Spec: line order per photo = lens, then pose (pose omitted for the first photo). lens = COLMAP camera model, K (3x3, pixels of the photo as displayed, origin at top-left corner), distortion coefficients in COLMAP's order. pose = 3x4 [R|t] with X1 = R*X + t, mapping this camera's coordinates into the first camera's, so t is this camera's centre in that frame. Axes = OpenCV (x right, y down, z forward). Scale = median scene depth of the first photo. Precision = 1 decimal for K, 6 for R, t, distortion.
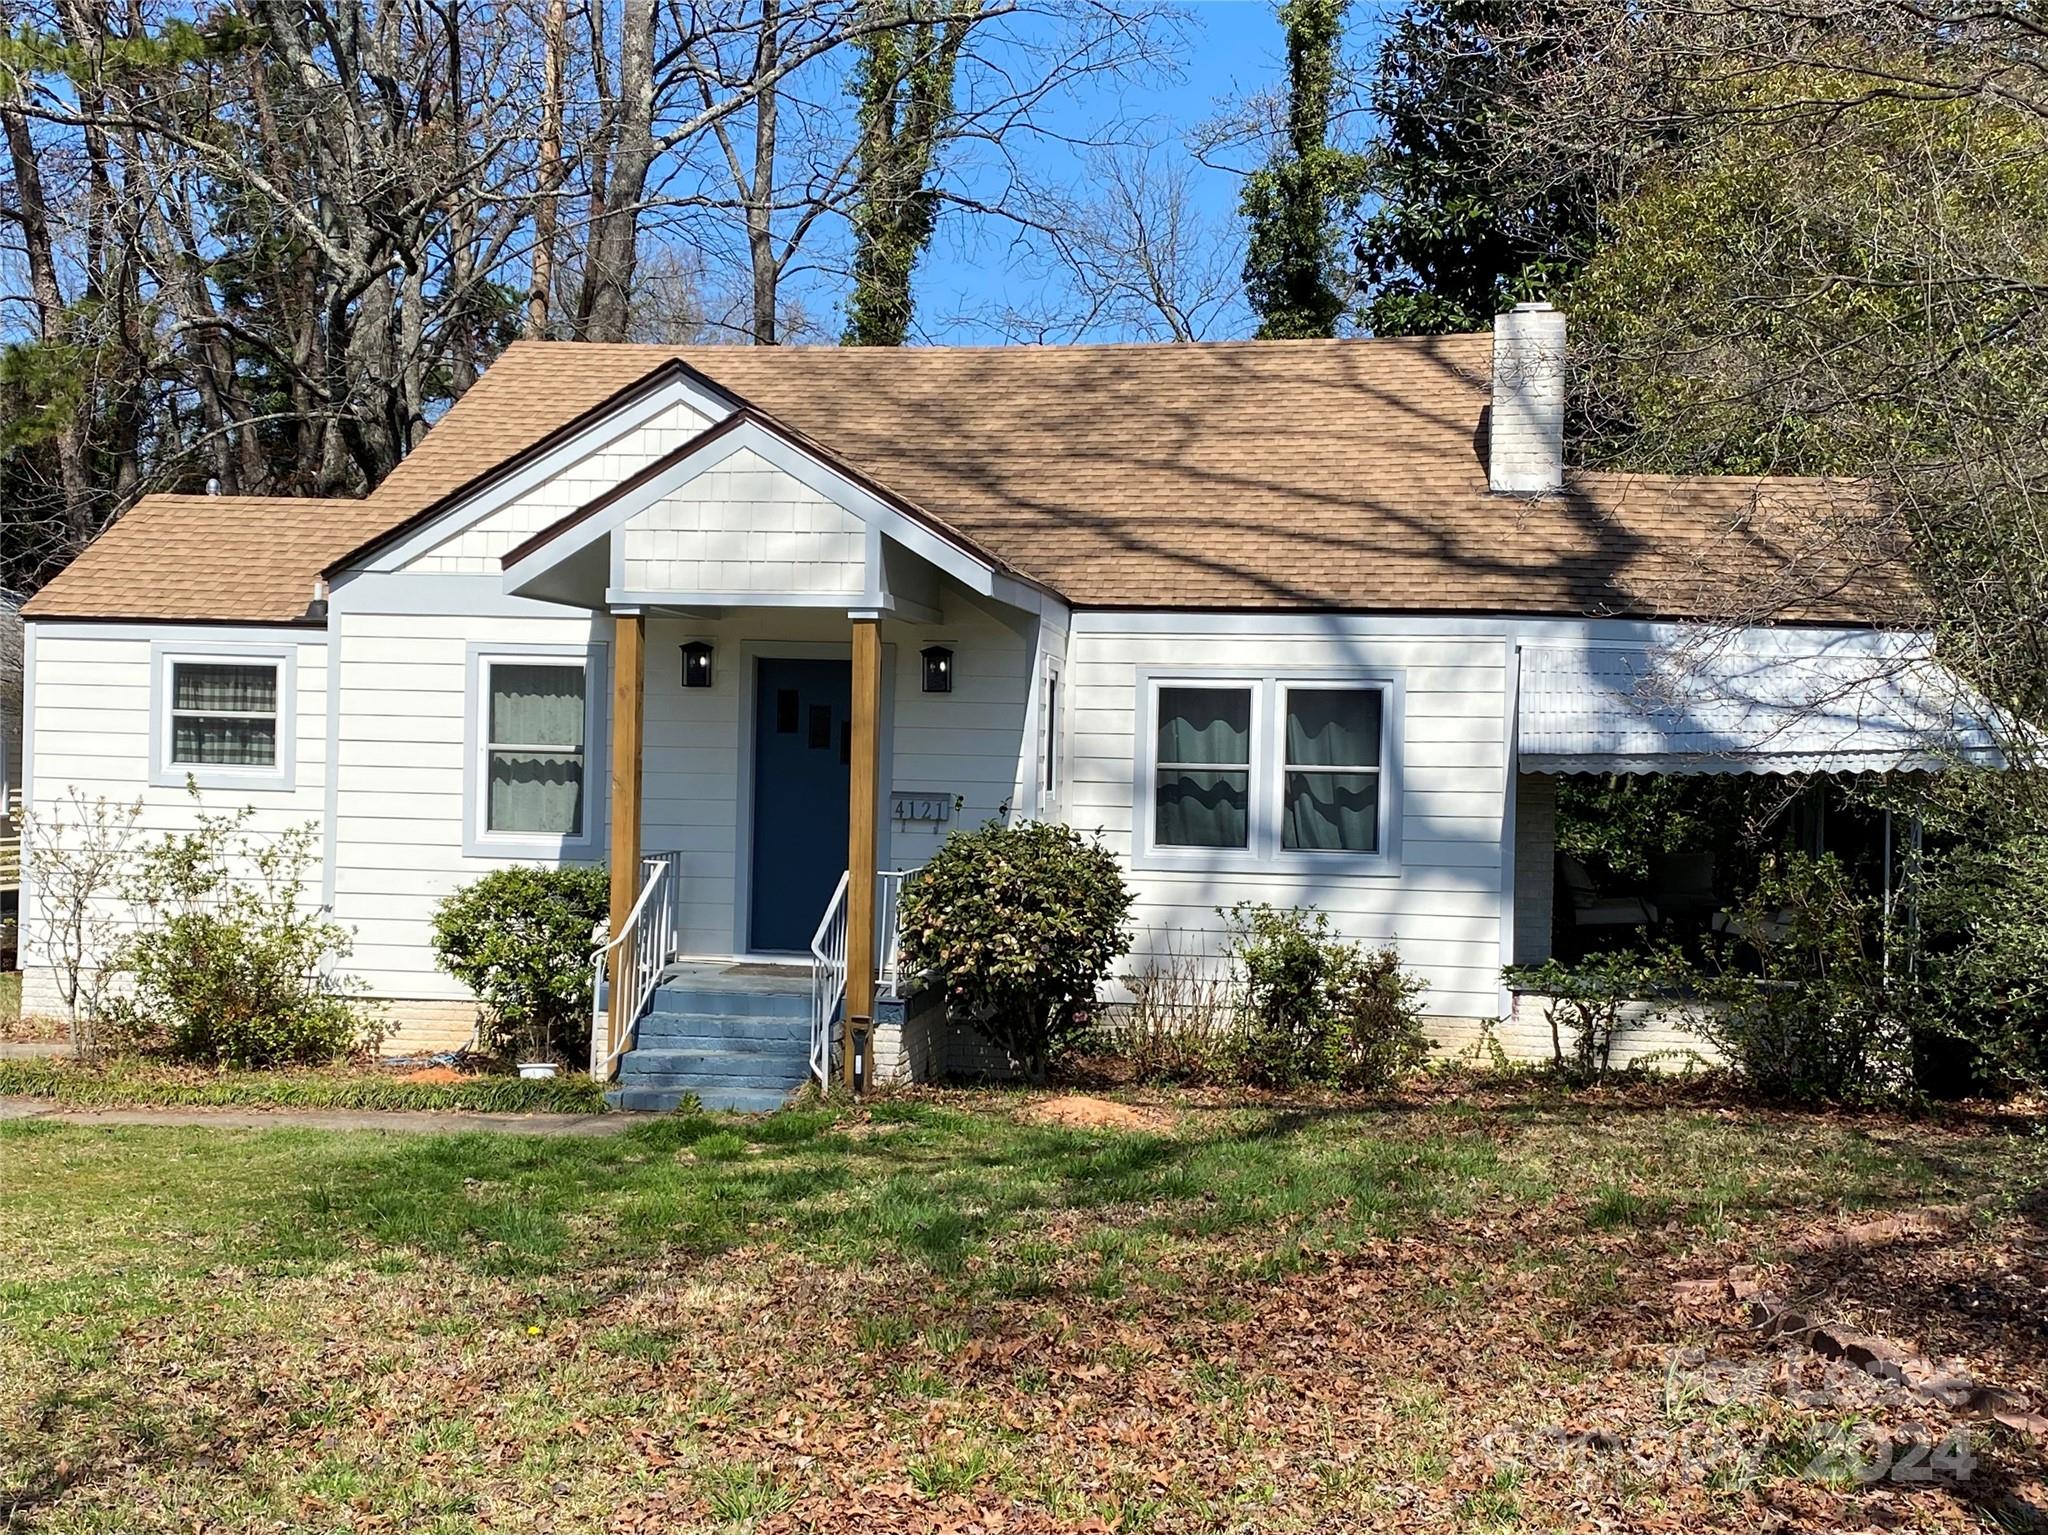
lens RADIAL K [[2412.1, 0, 1125.2], [0, 2412.1, 769.4], [0, 0, 1]] dist [0.178425, -0.439693]
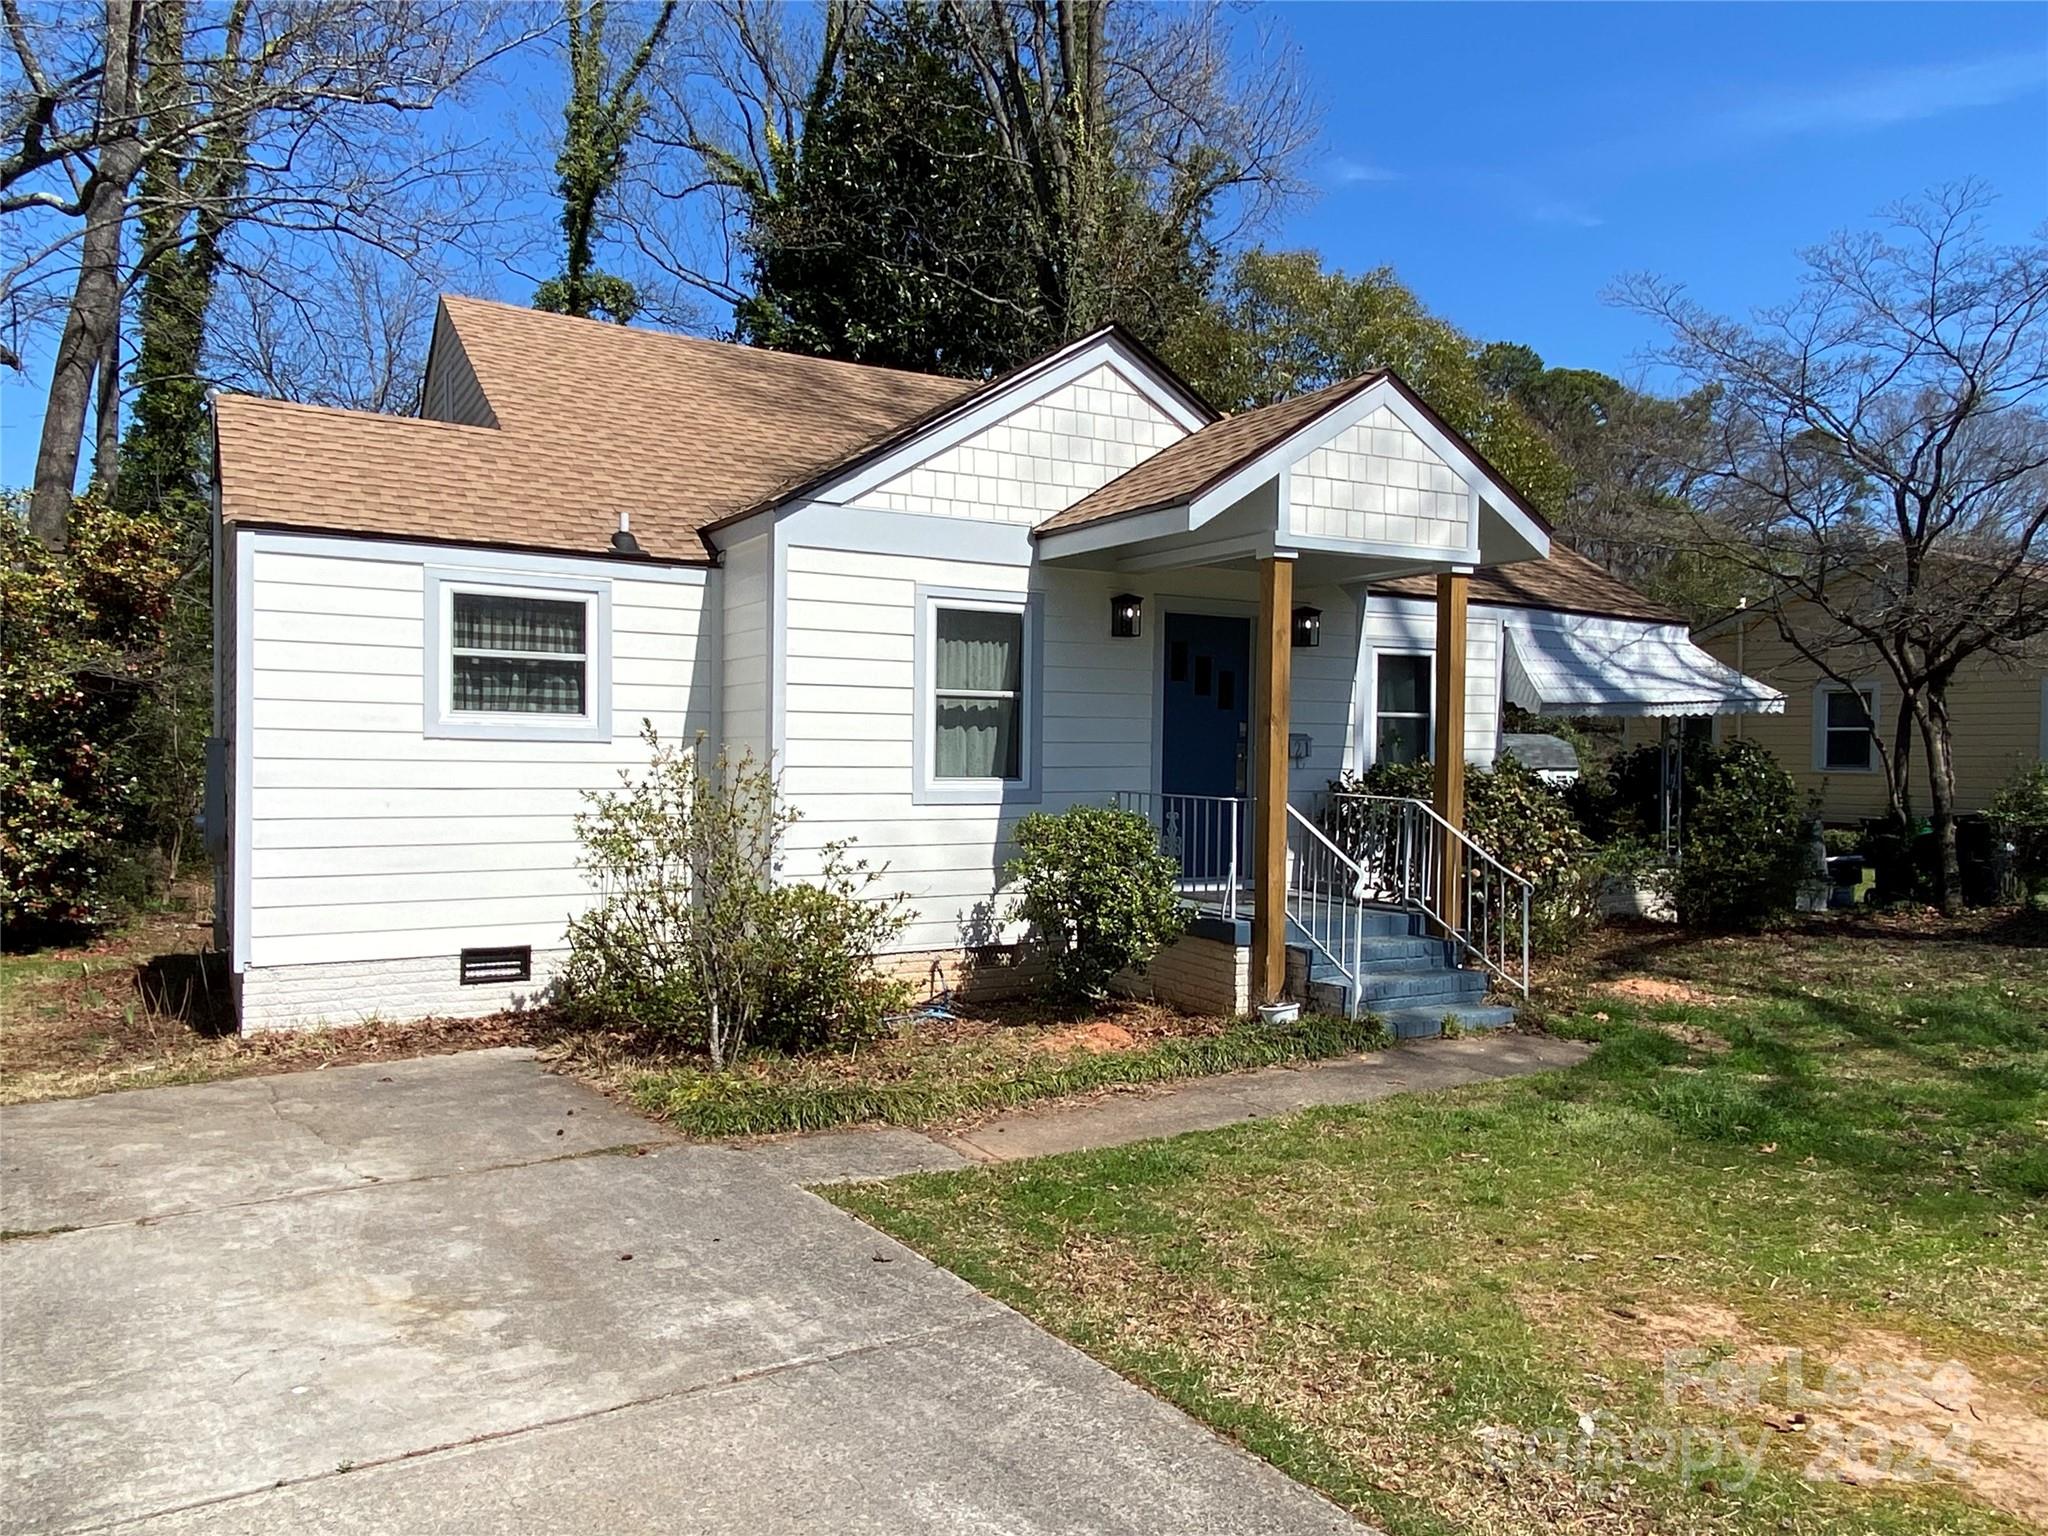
lens RADIAL K [[1432.6, 0, 1069.0], [0, 1432.6, 772.7], [0, 0, 1]] dist [0.115345, -0.137155]
pose [[0.792017, -0.025187, 0.609979, -0.557938], [0.010296, 0.999558, 0.027904, 0.007413], [-0.610412, -0.015820, 0.791926, 0.495081]]
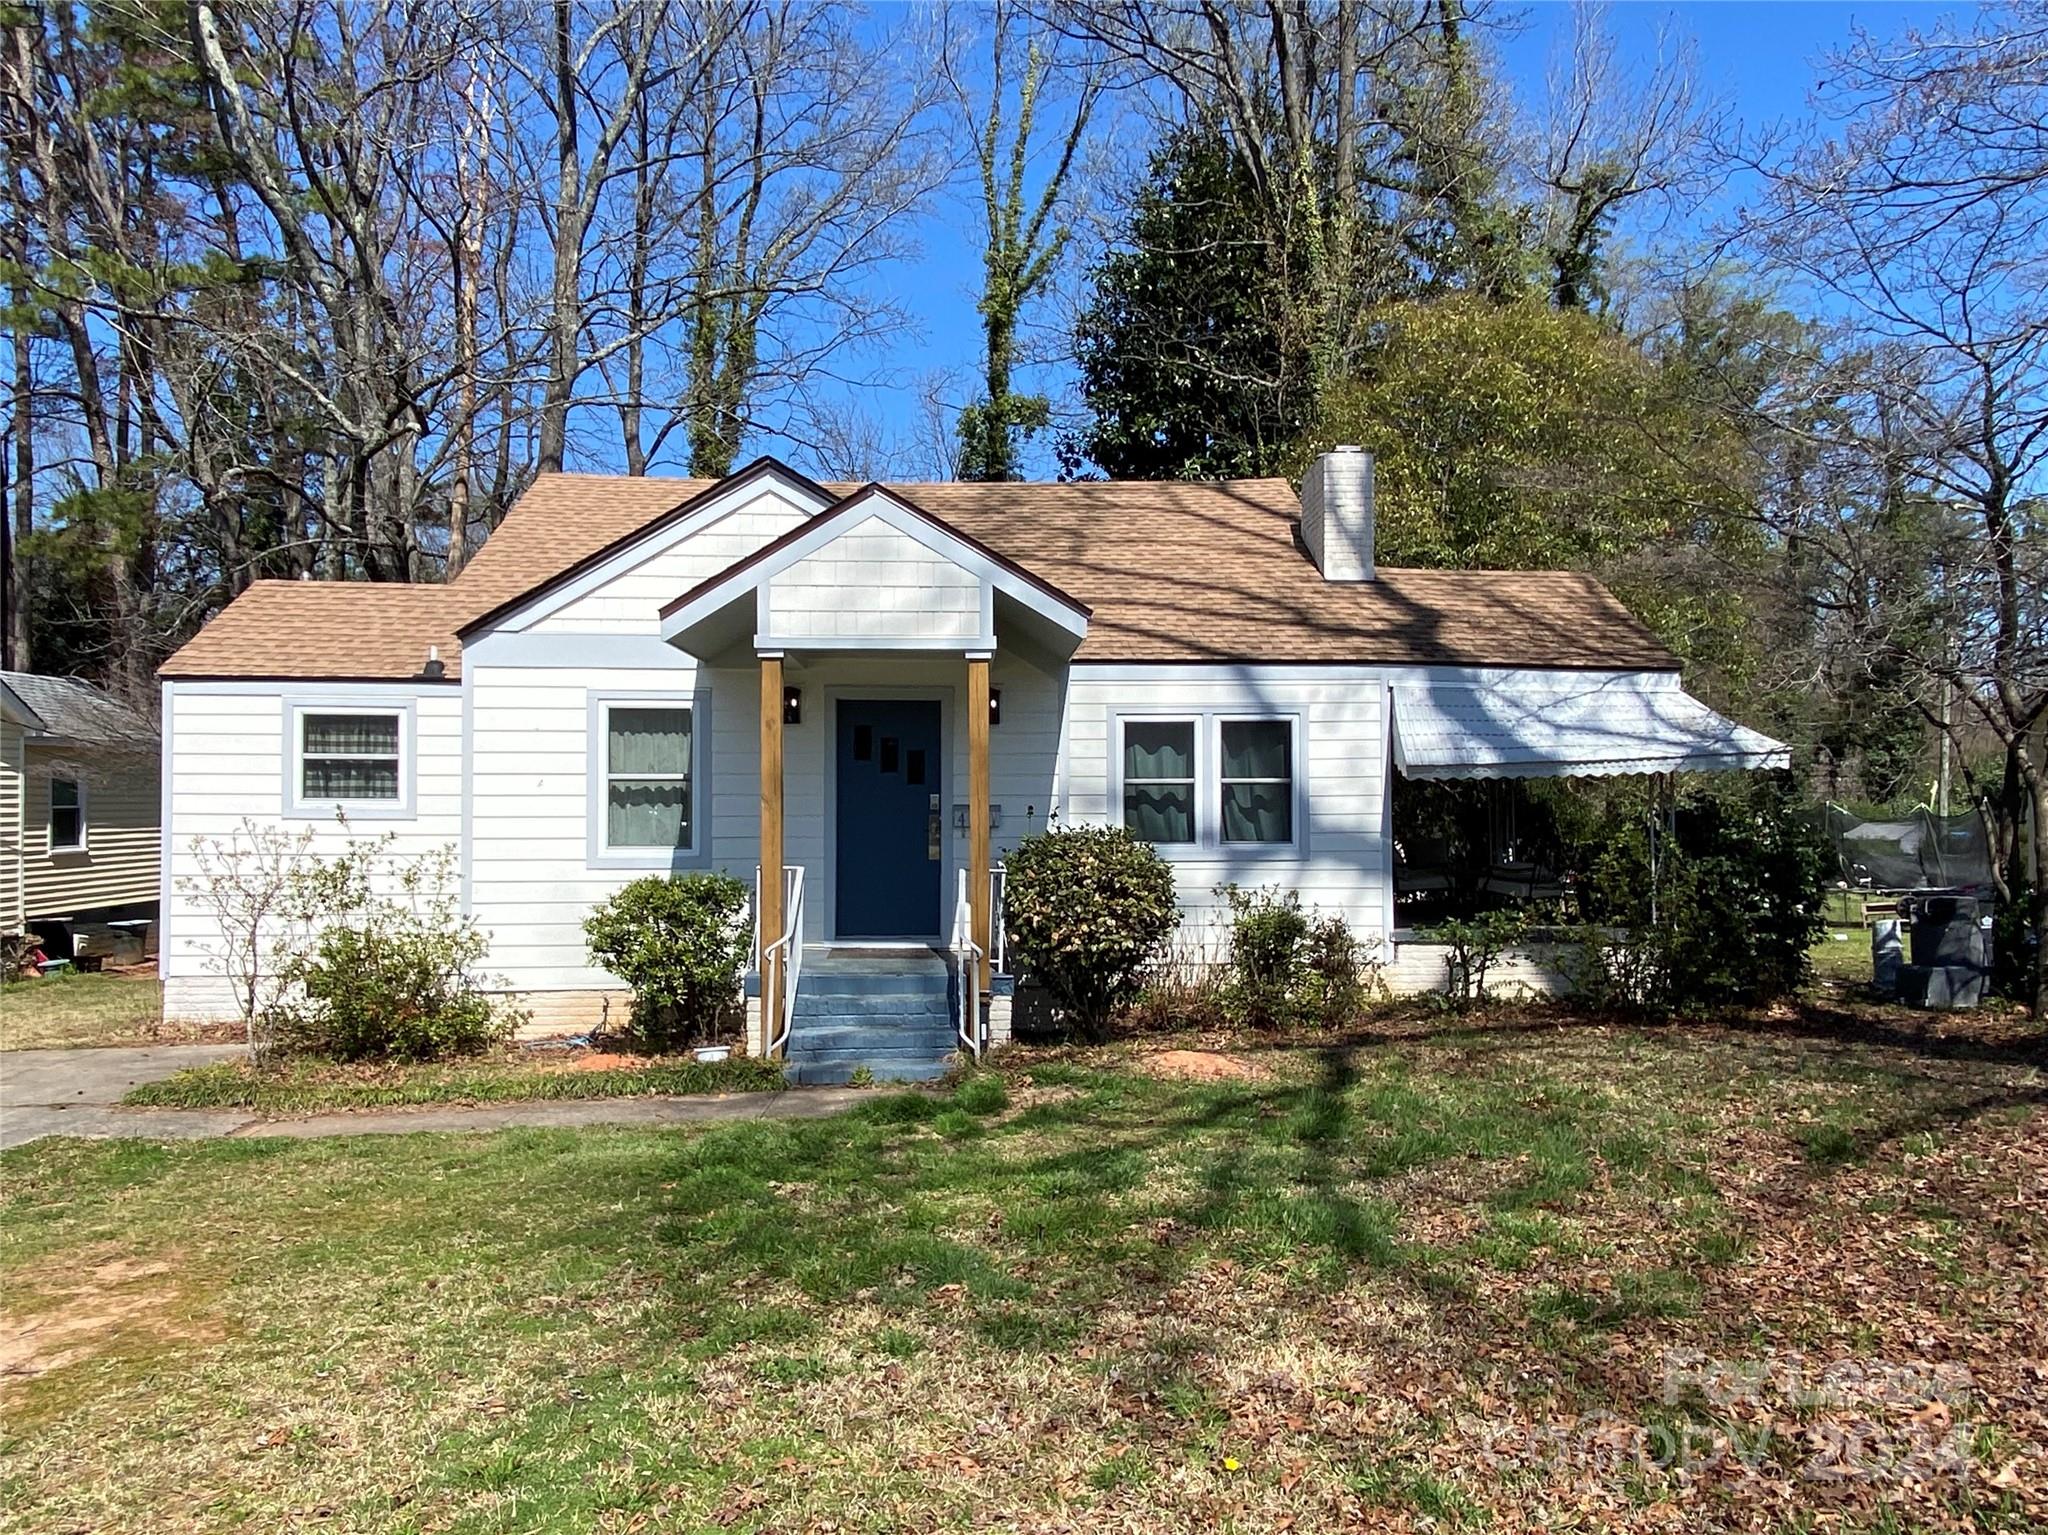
lens RADIAL K [[1432.6, 0, 1069.0], [0, 1432.6, 772.2], [0, 0, 1]] dist [0.115345, -0.137155]
pose [[0.980528, -0.020950, 0.195257, -0.173277], [0.024744, 0.999549, -0.017012, 0.006096], [-0.194813, 0.021512, 0.980605, 0.249848]]
